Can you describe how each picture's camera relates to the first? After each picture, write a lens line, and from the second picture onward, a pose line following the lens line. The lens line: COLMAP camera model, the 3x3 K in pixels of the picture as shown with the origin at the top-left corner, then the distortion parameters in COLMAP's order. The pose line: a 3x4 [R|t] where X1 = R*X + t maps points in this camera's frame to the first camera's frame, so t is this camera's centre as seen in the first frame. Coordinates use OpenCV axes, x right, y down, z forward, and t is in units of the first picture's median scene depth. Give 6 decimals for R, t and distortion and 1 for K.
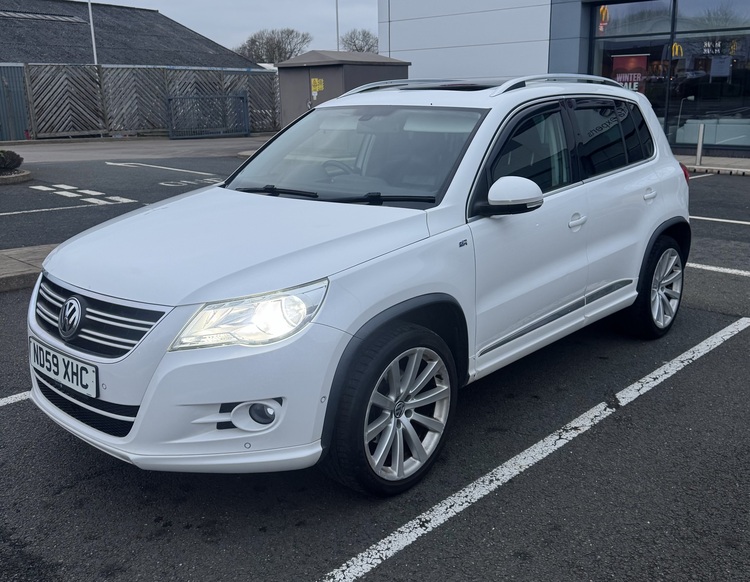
lens RADIAL K [[709.2, 0, 375.0], [0, 709.2, 291.0], [0, 0, 1]] dist [-0.003524, 0.000756]
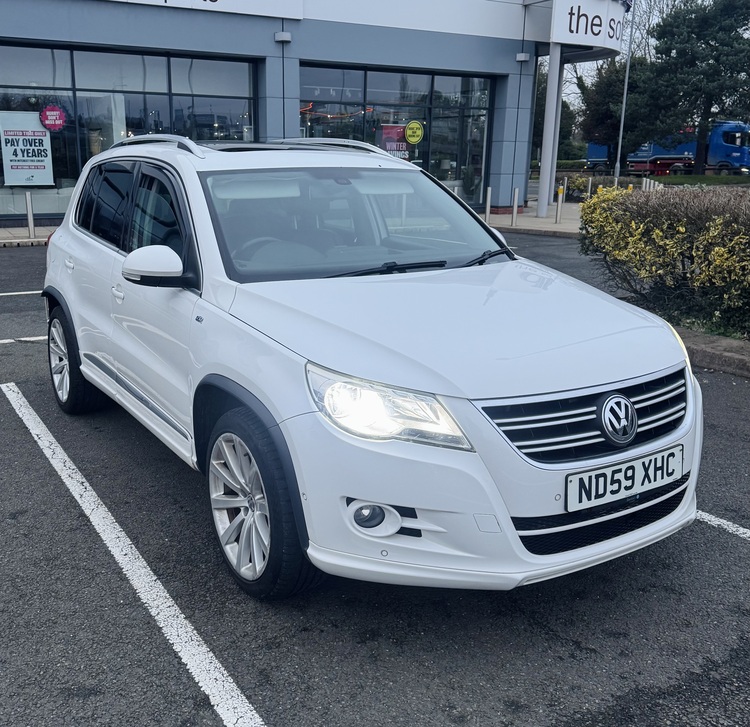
lens RADIAL K [[733.9, 0, 375.0], [0, 733.9, 363.5], [0, 0, 1]] dist [0.007480, 0.001743]
pose [[0.288090, -0.216992, 0.932694, -1.055252], [0.223154, 0.962386, 0.154972, -0.181182], [-0.931239, 0.163489, 0.325676, 0.782715]]
